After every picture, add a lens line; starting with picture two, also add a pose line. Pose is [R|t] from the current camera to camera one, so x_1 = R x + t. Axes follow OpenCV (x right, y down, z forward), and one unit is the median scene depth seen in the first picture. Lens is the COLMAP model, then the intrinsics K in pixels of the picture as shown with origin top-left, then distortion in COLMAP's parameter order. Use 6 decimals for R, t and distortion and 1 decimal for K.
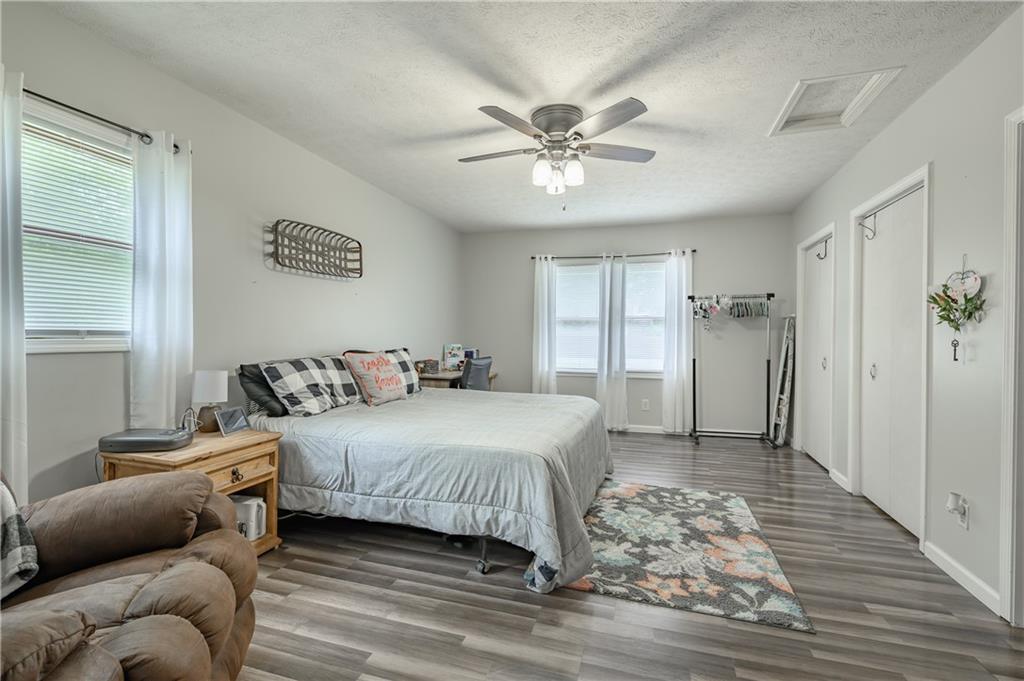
lens RADIAL K [[463.3, 0, 499.9], [0, 463.3, 336.4], [0, 0, 1]] dist [-0.002468, -0.000201]
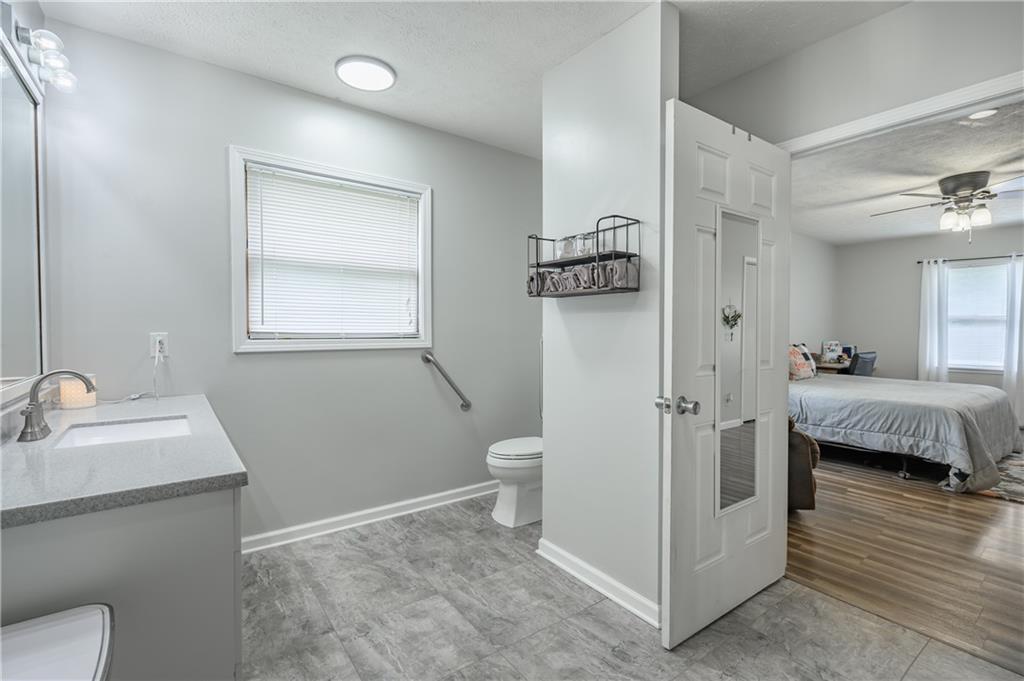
lens RADIAL K [[463.3, 0, 499.9], [0, 463.3, 336.4], [0, 0, 1]] dist [-0.002468, -0.000201]
pose [[0.812823, 0.003308, -0.582502, -0.248690], [0.001174, 0.999973, 0.007316, -0.013116], [0.582510, -0.006630, 0.812797, -1.176409]]
